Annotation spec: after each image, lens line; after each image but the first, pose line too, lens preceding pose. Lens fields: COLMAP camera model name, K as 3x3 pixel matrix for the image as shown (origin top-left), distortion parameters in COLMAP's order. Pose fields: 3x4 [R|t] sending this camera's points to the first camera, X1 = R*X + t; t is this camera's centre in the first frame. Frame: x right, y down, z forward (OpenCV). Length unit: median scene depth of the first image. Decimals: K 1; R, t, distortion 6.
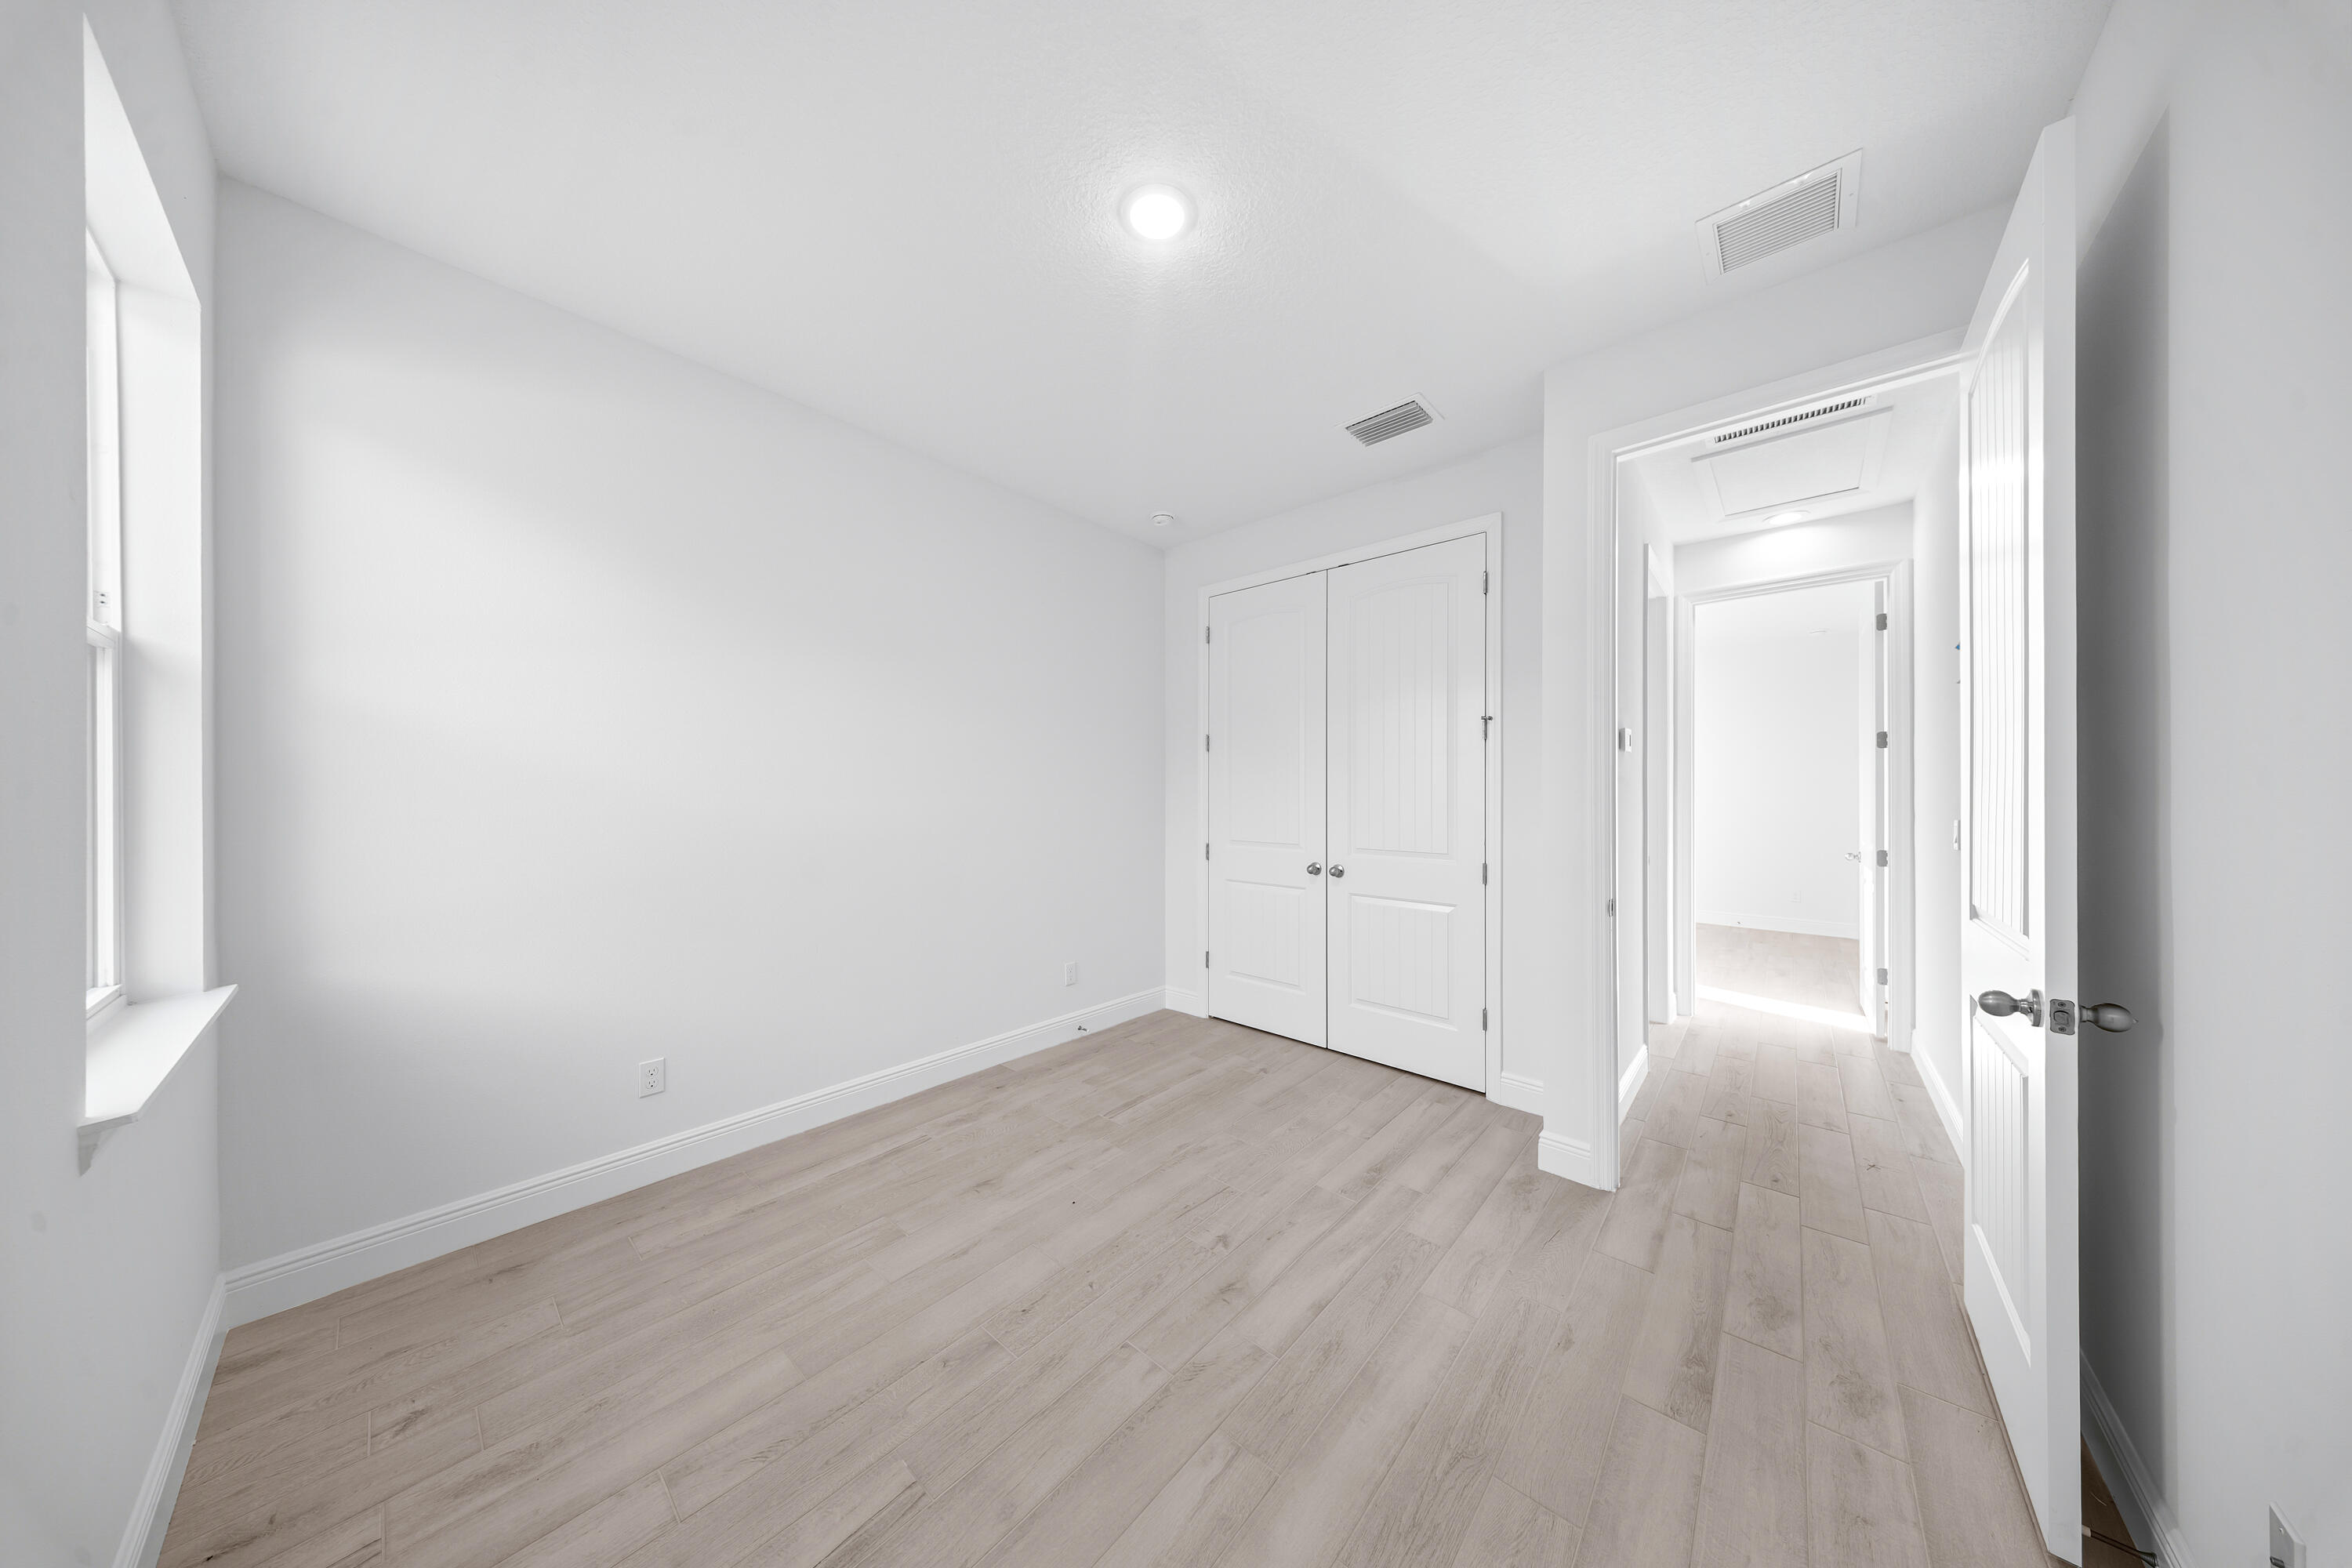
lens RADIAL K [[699.1, 0, 1175.4], [0, 699.1, 786.3], [0, 0, 1]] dist [0.004524, -0.001601]
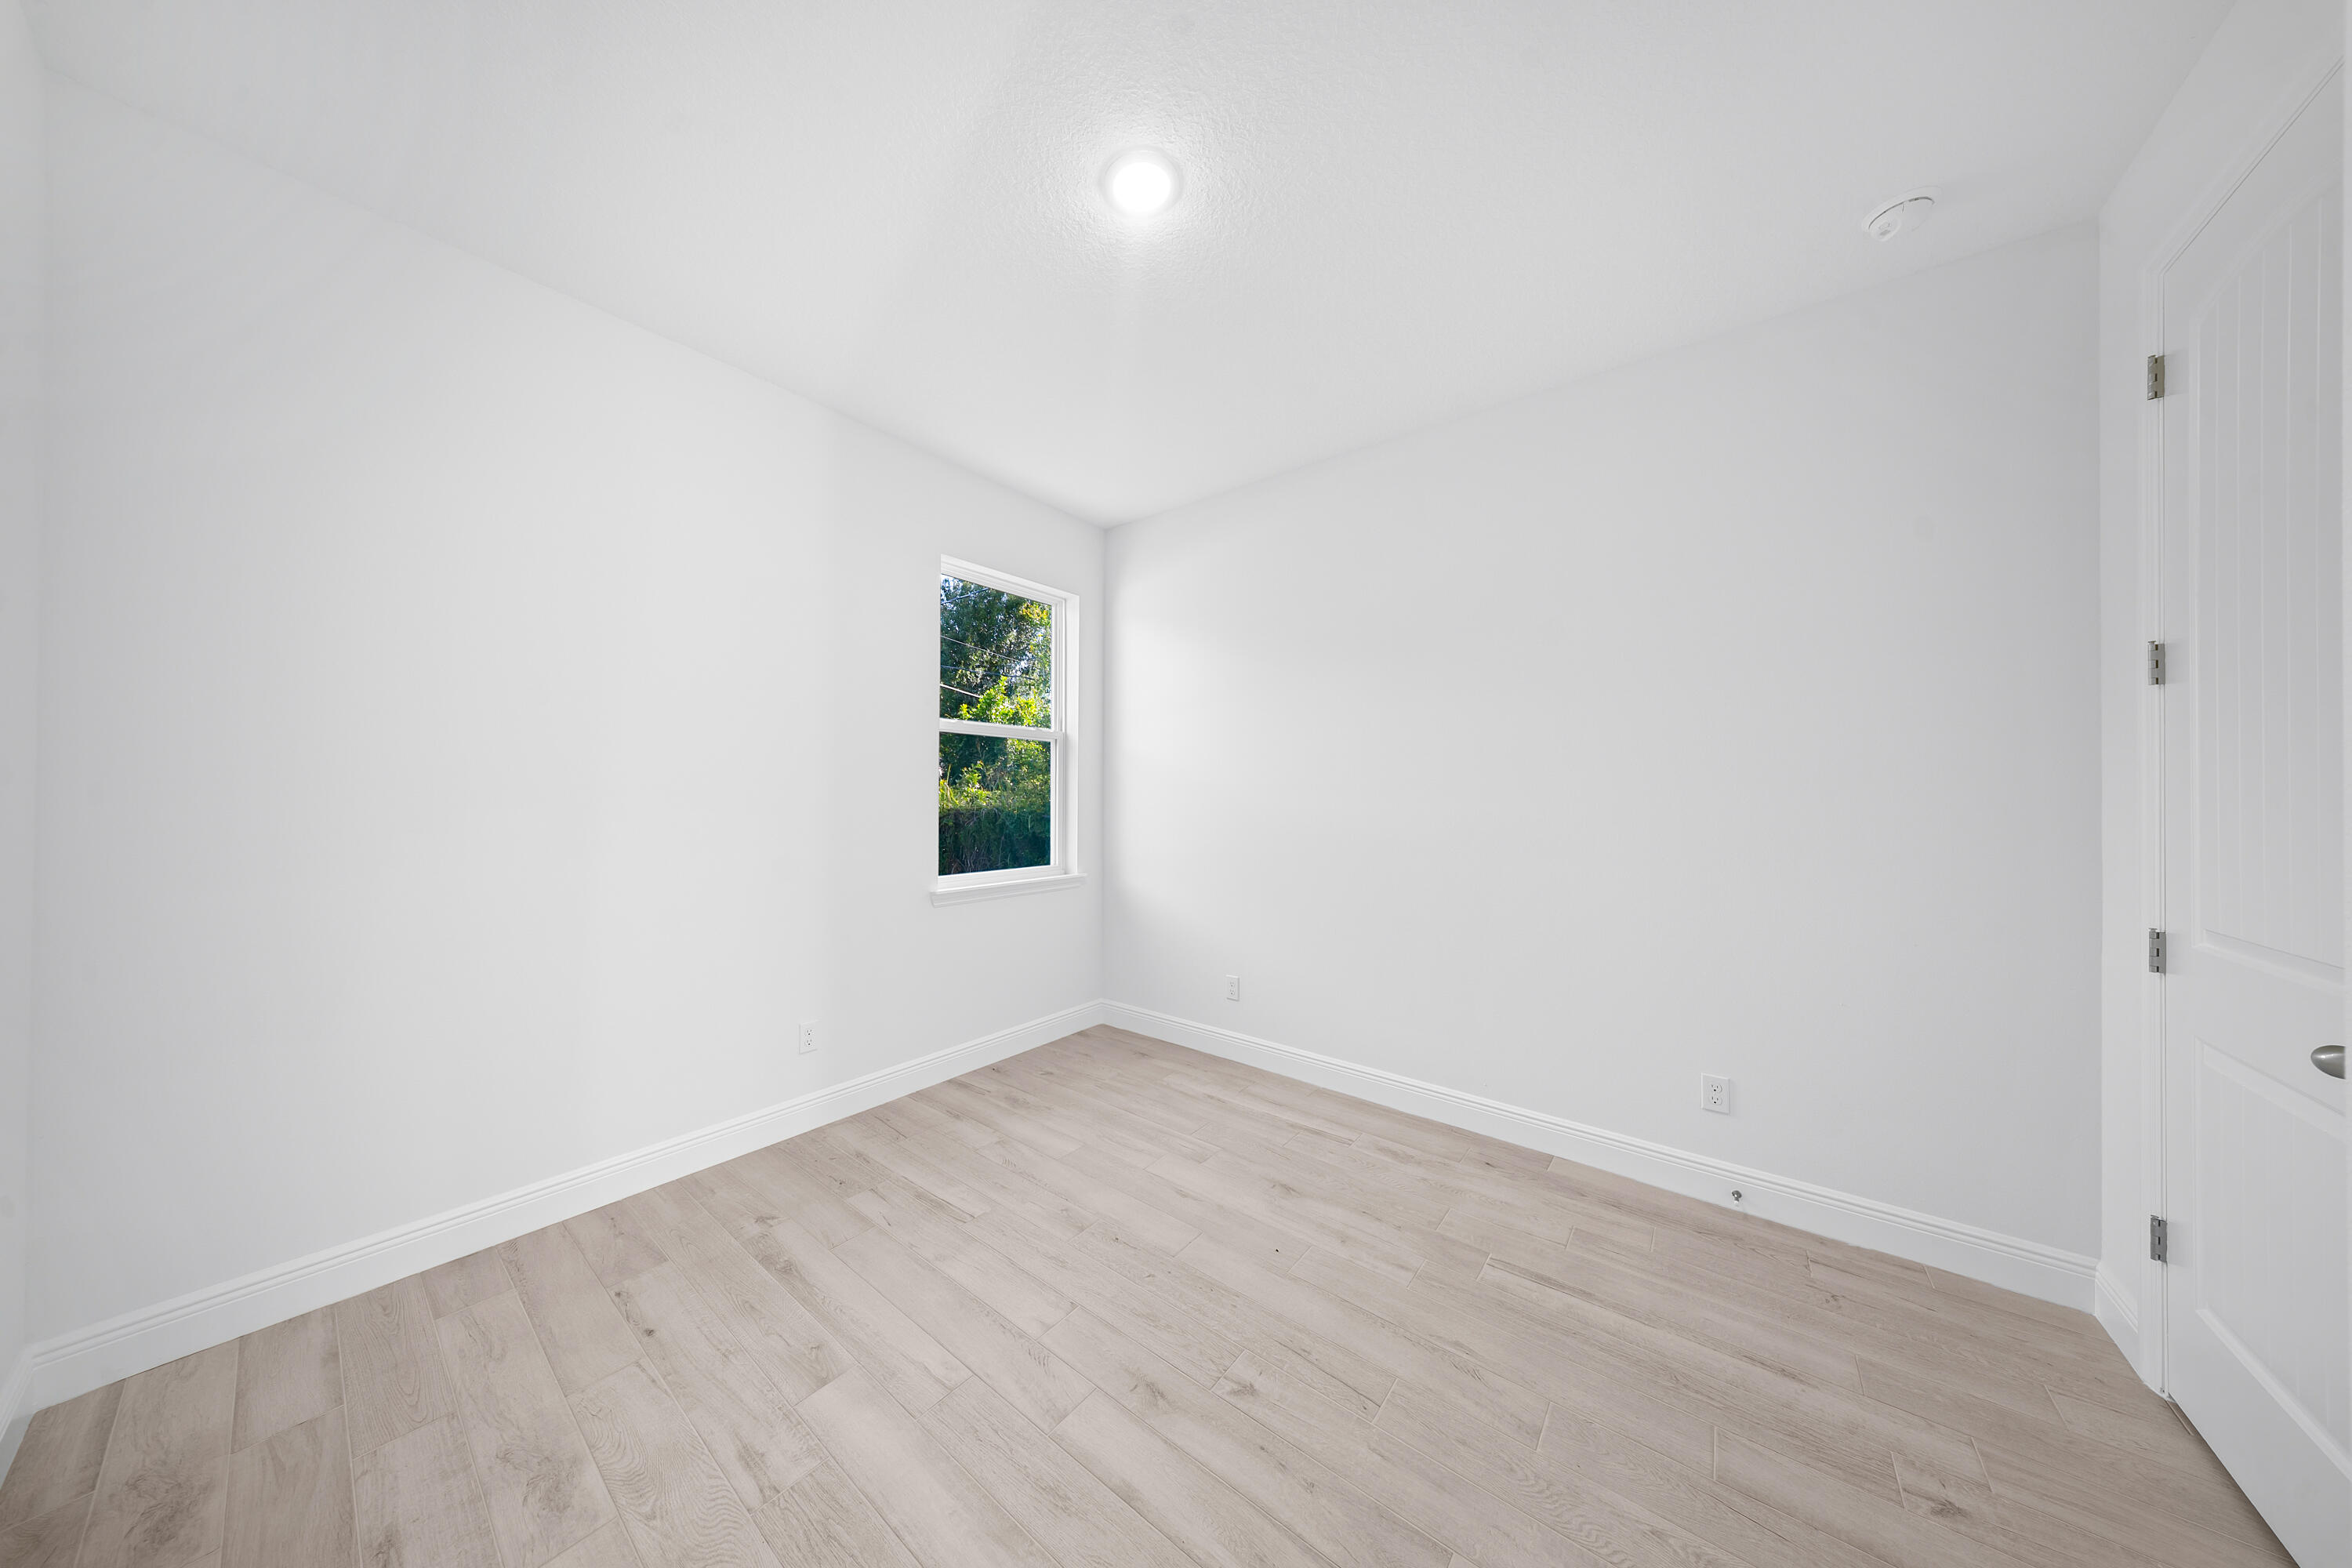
lens RADIAL K [[699.1, 0, 1173.0], [0, 699.1, 789.5], [0, 0, 1]] dist [0.004524, -0.001601]
pose [[0.055149, -0.001963, -0.998476, 0.843274], [-0.000606, 0.999998, -0.002000, -0.018329], [0.998478, 0.000715, 0.055148, 0.876042]]
